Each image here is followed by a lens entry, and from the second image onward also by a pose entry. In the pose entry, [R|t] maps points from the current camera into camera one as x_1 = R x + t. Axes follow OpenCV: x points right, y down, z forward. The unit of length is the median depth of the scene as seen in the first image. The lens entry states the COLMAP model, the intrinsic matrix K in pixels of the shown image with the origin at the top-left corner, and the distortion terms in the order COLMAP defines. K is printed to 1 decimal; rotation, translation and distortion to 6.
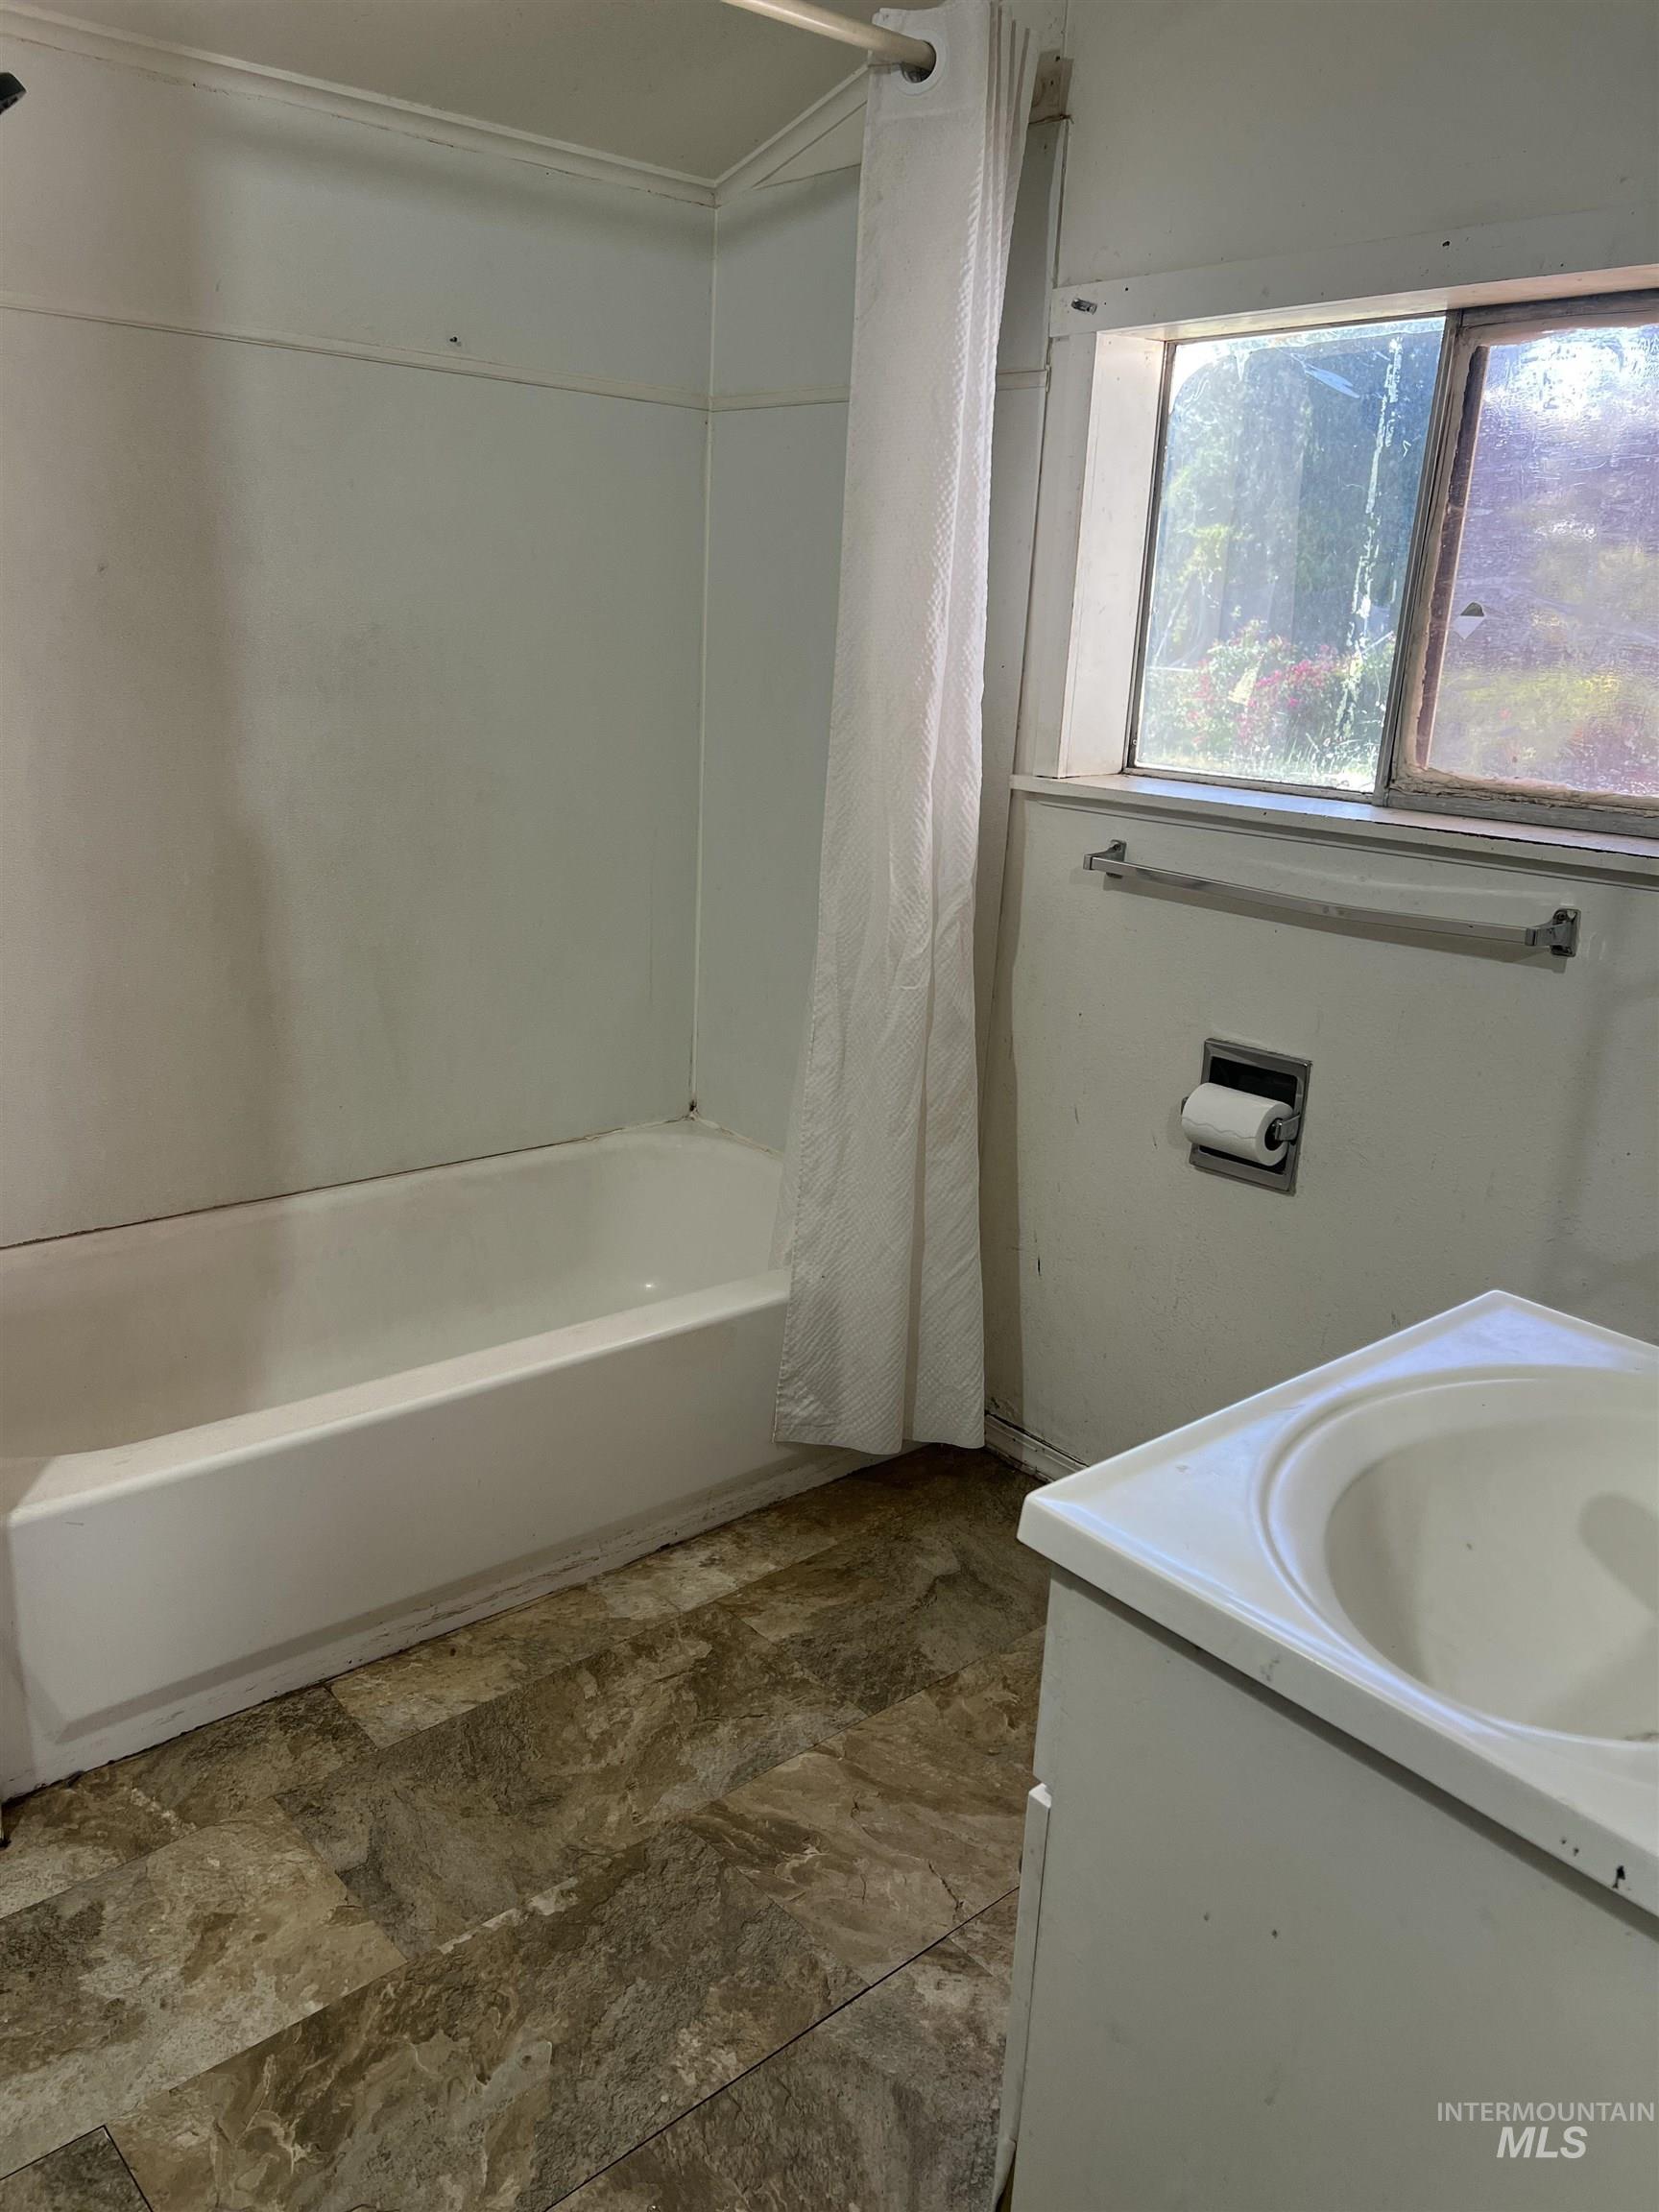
lens RADIAL K [[1666.1, 0, 820.9], [0, 1666.1, 1120.7], [0, 0, 1]] dist [0.047207, -0.053038]
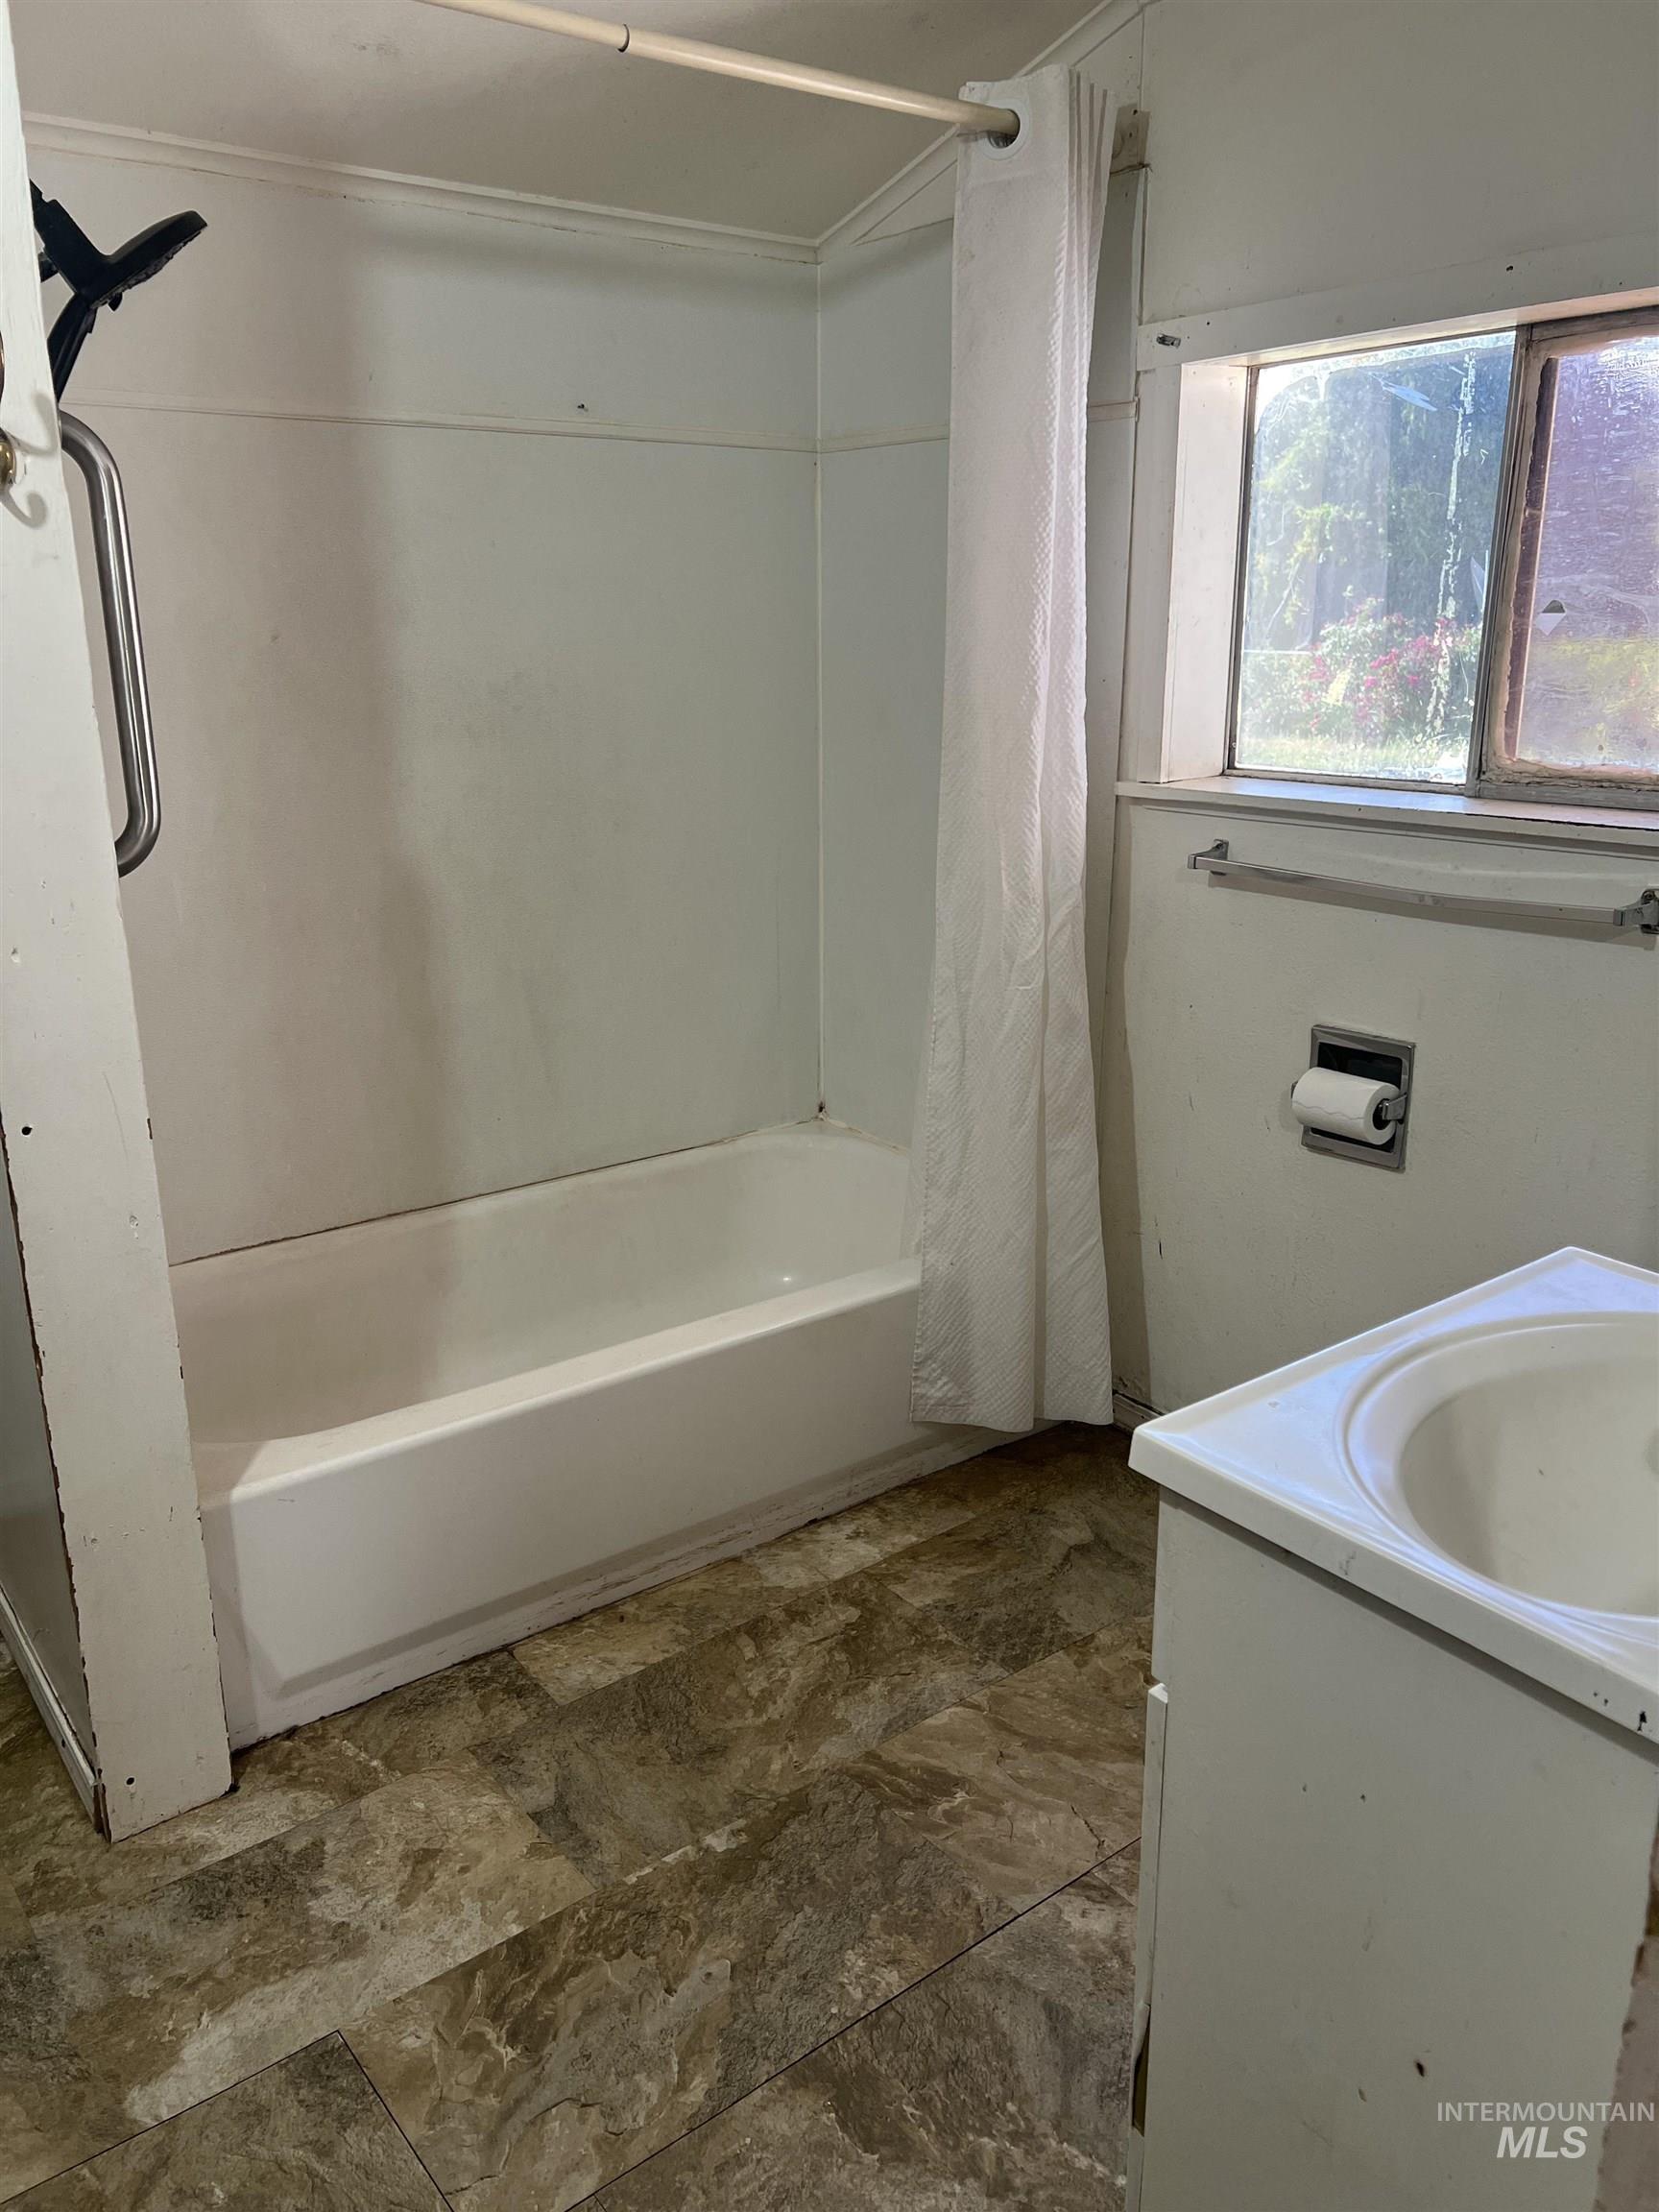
lens RADIAL K [[1666.0, 0, 817.7], [0, 1666.0, 1103.3], [0, 0, 1]] dist [0.045983, -0.057842]
pose [[0.996525, -0.034386, -0.075864, -0.000325], [0.033538, 0.999360, -0.012420, 0.002748], [0.076242, 0.009833, 0.997041, -0.077480]]
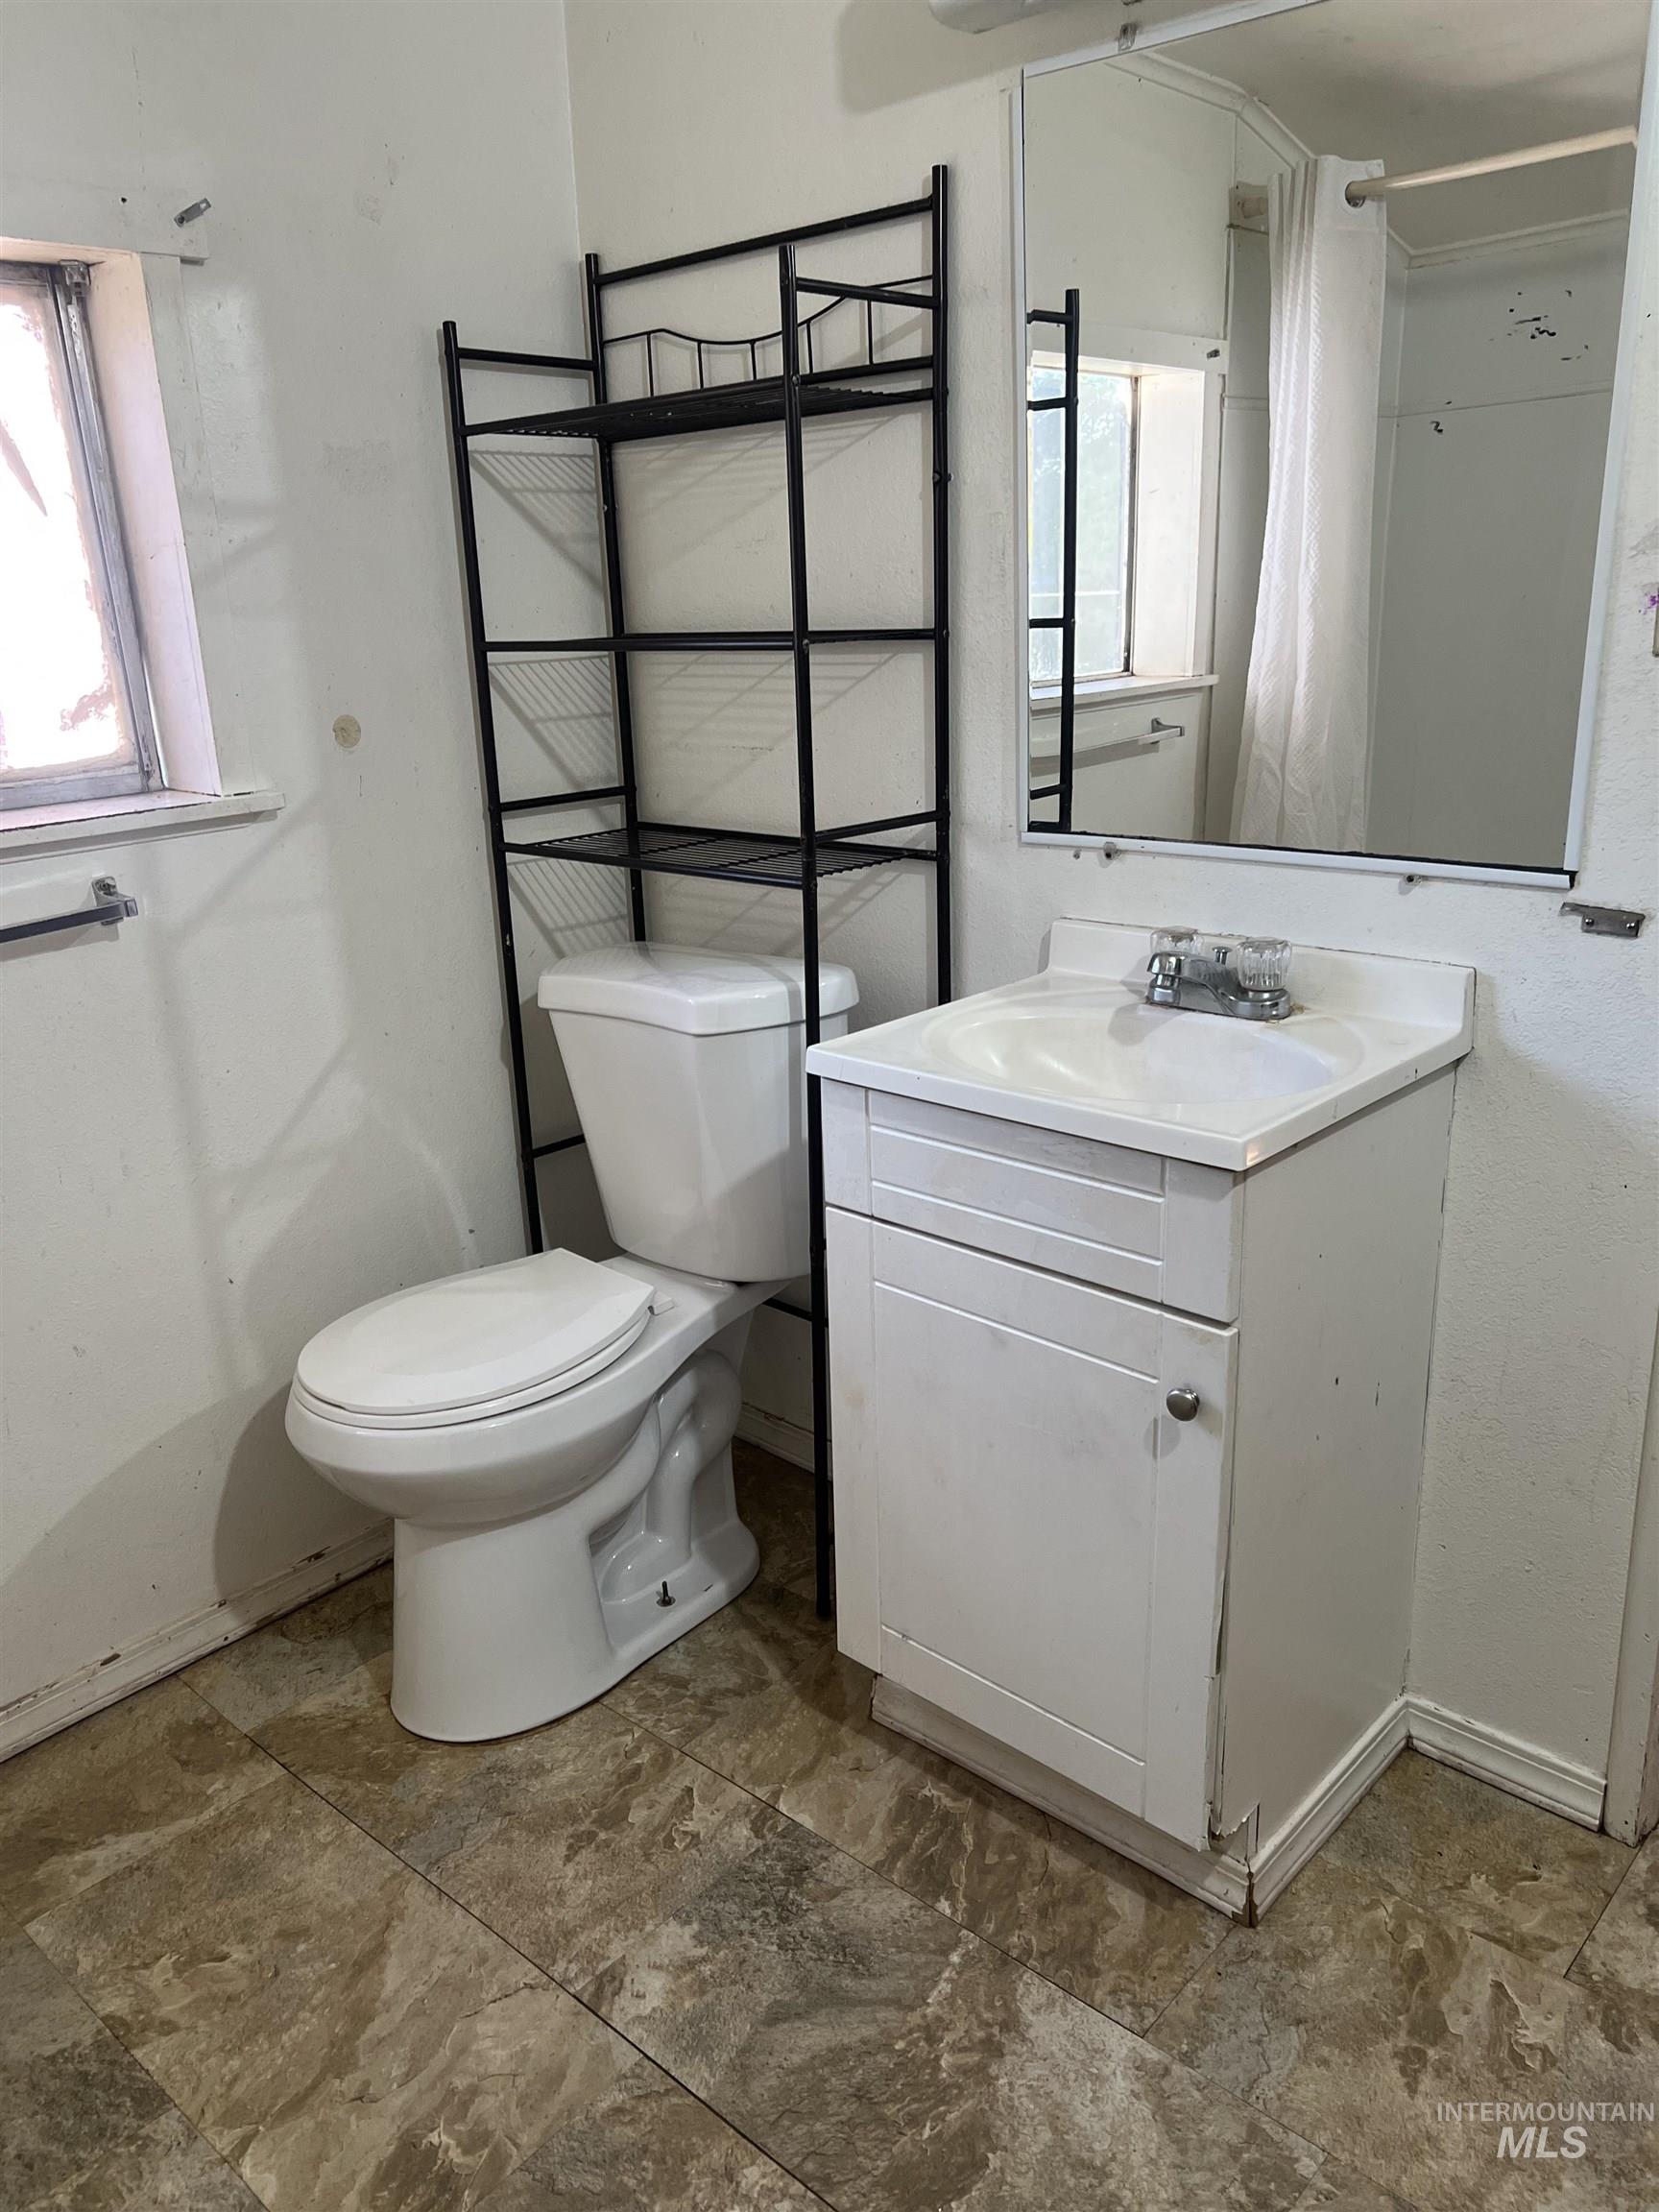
lens RADIAL K [[1637.8, 0, 795.5], [0, 1637.8, 1135.8], [0, 0, 1]] dist [0.038044, -0.061531]
pose [[-0.105517, -0.350602, 0.930561, -0.564801], [0.323275, 0.872863, 0.365520, -0.212133], [-0.940404, 0.339395, 0.021239, 0.618618]]
